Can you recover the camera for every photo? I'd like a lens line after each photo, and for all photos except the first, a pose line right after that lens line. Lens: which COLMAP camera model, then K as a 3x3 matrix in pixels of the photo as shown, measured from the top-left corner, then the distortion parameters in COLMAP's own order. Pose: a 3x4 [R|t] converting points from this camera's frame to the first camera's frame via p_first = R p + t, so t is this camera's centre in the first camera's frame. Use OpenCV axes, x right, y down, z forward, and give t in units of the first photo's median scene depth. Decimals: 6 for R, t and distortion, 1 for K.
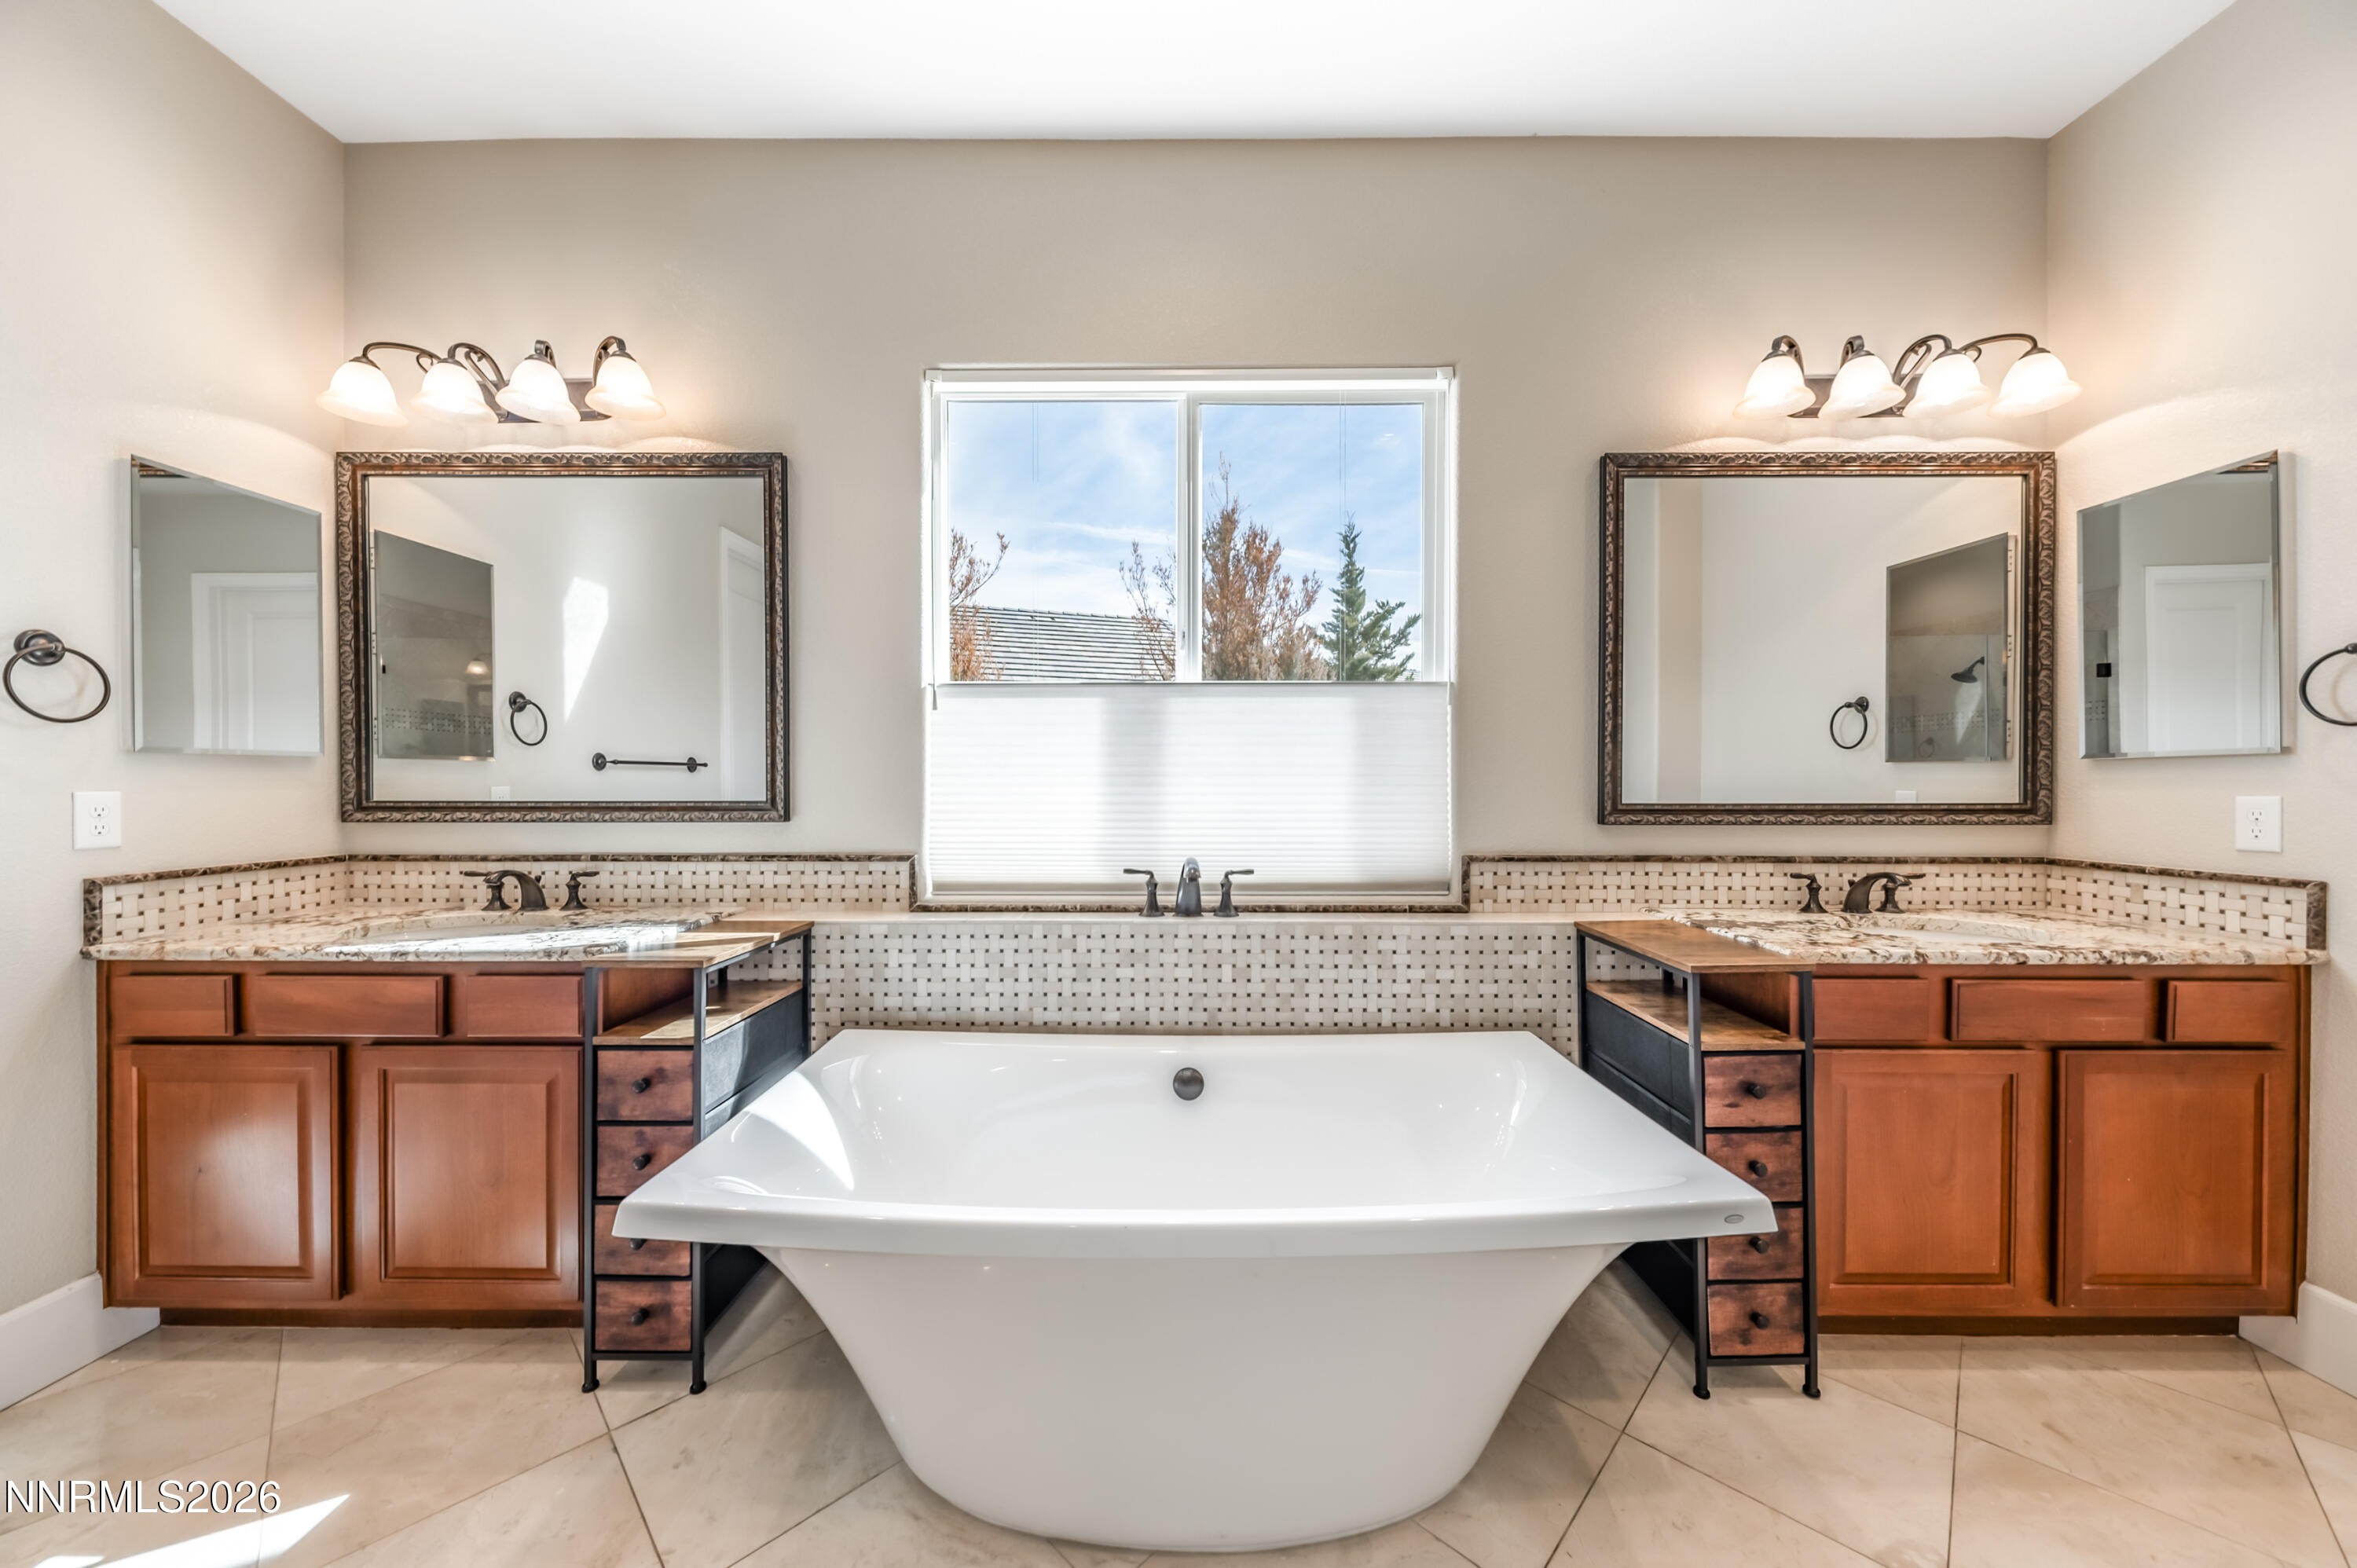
lens RADIAL K [[821.6, 0, 1183.3], [0, 821.6, 786.3], [0, 0, 1]] dist [0.003437, -0.001787]
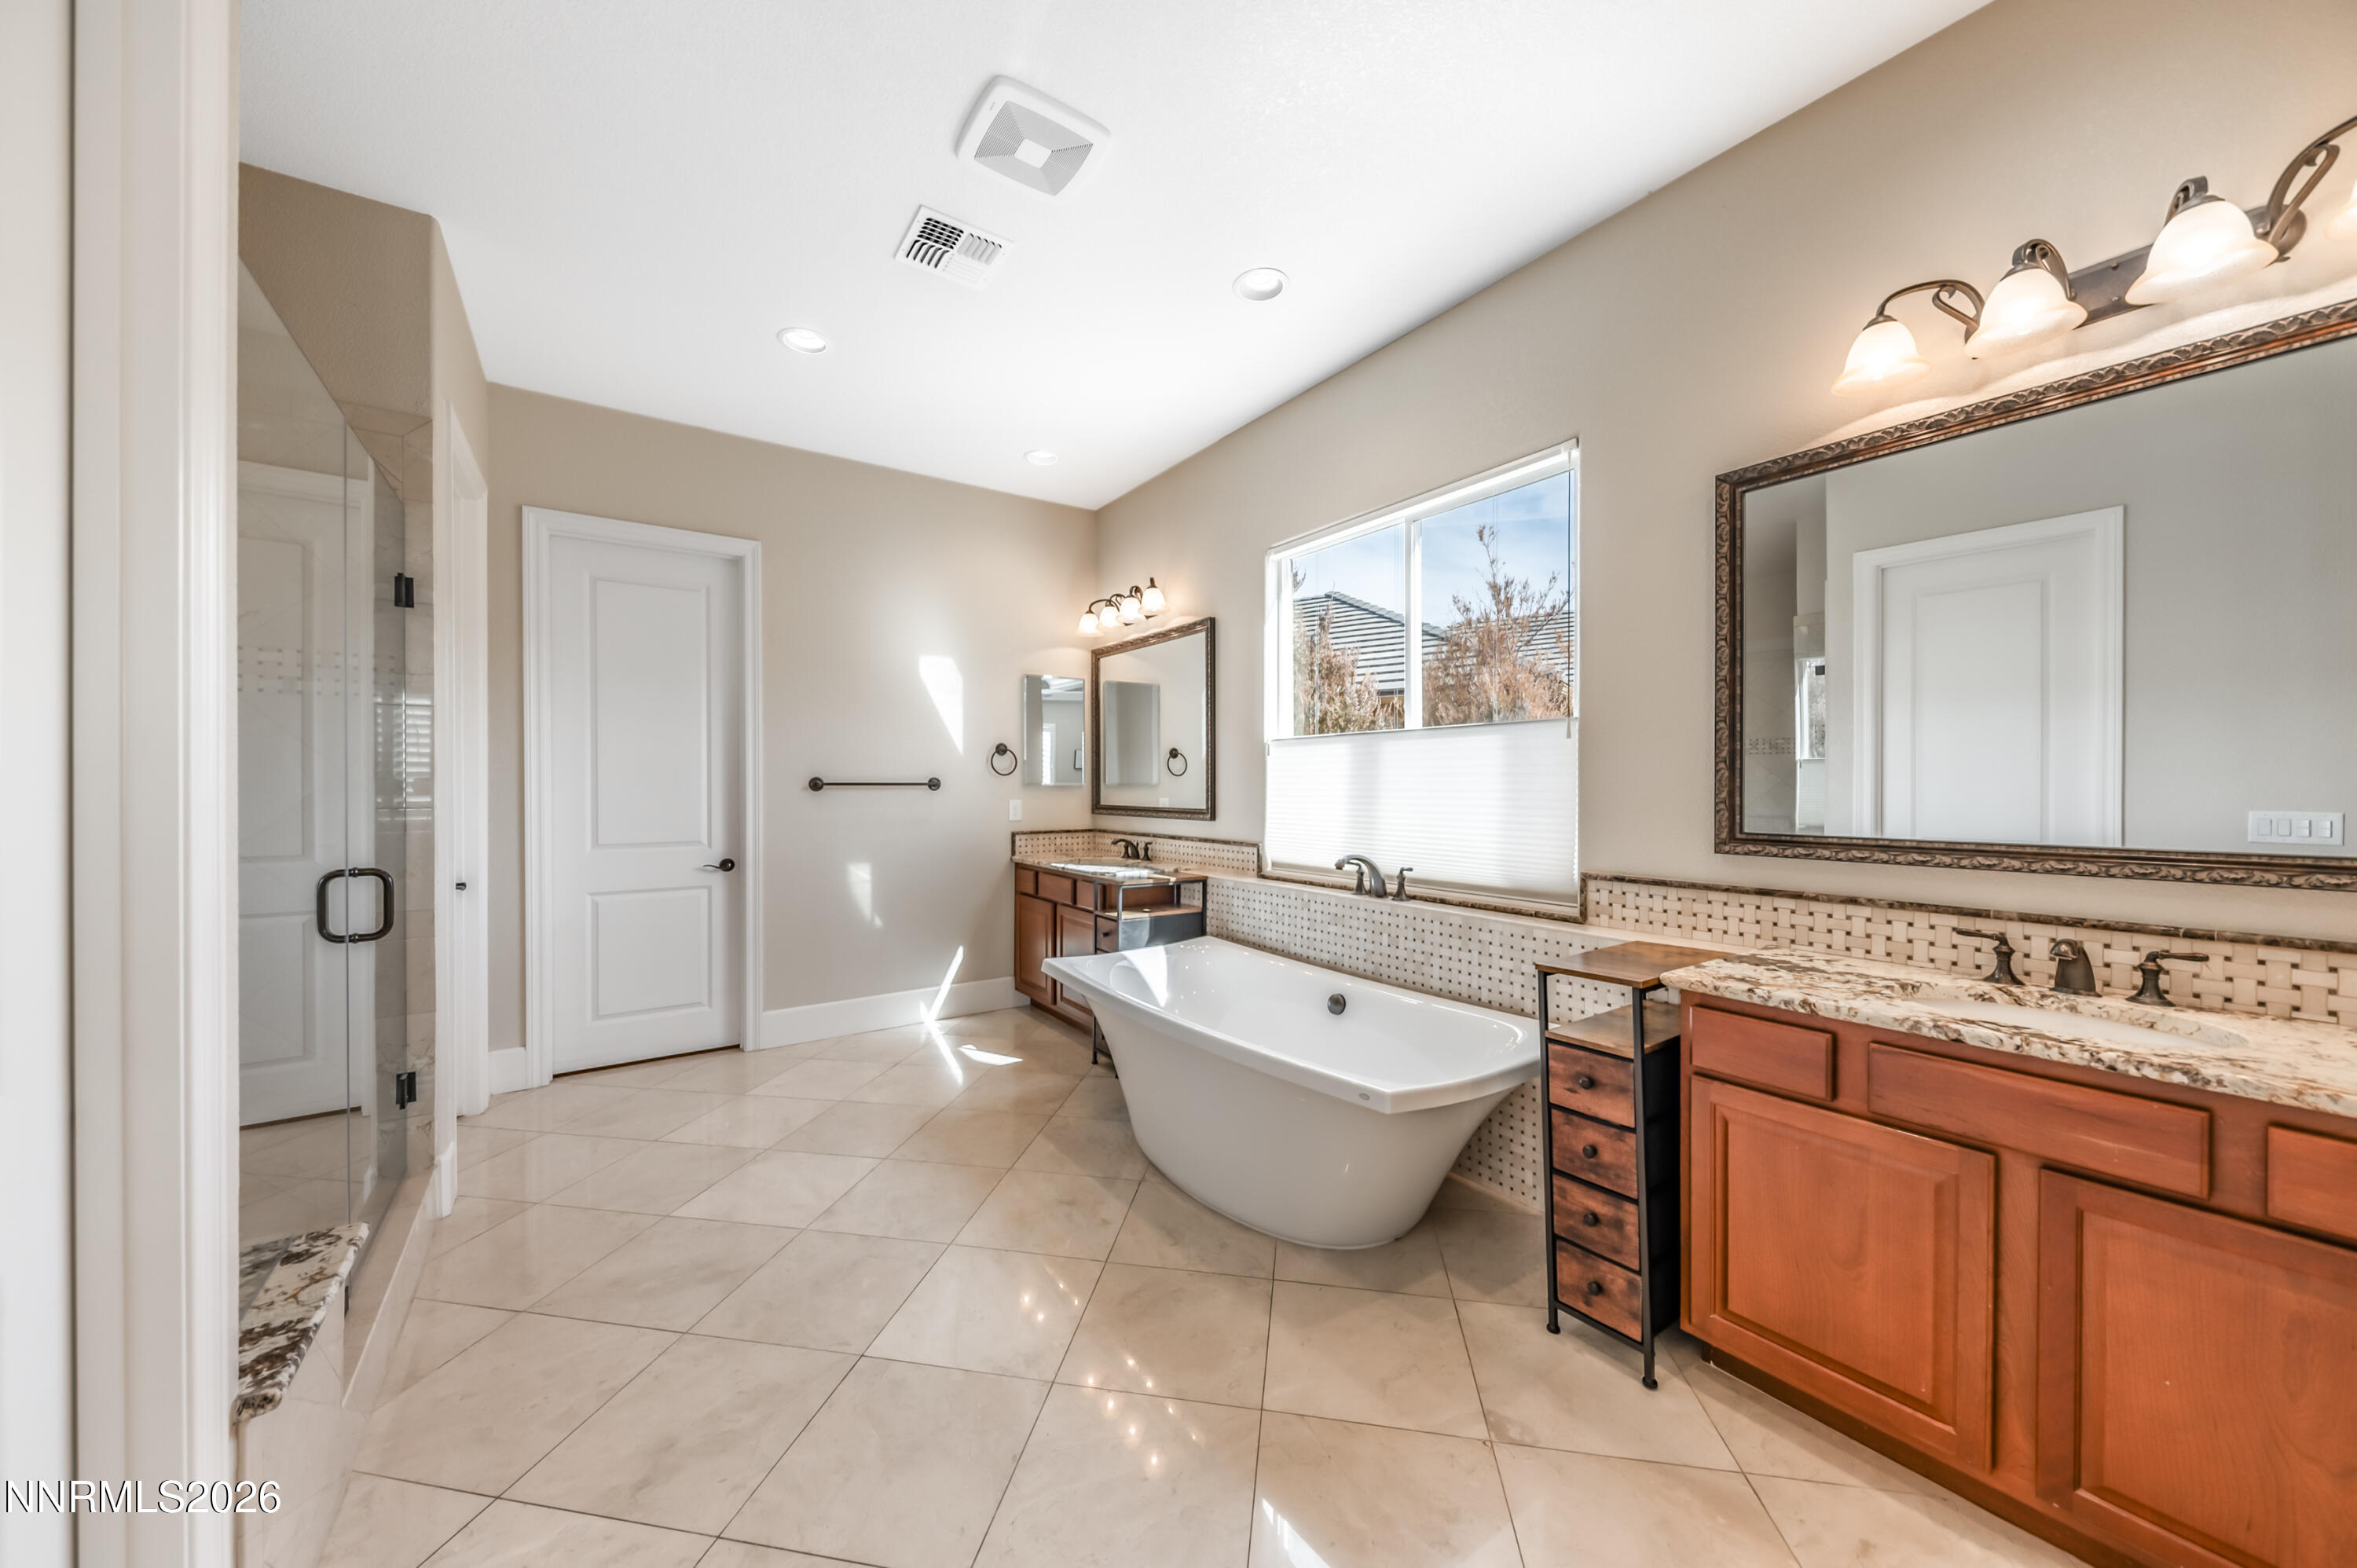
lens RADIAL K [[821.6, 0, 1168.3], [0, 821.6, 788.8], [0, 0, 1]] dist [0.003437, -0.001787]
pose [[0.564761, 0.002712, -0.825250, 0.974926], [-0.007285, 0.999972, -0.001699, -0.024258], [0.825222, 0.006971, 0.564765, -0.096975]]
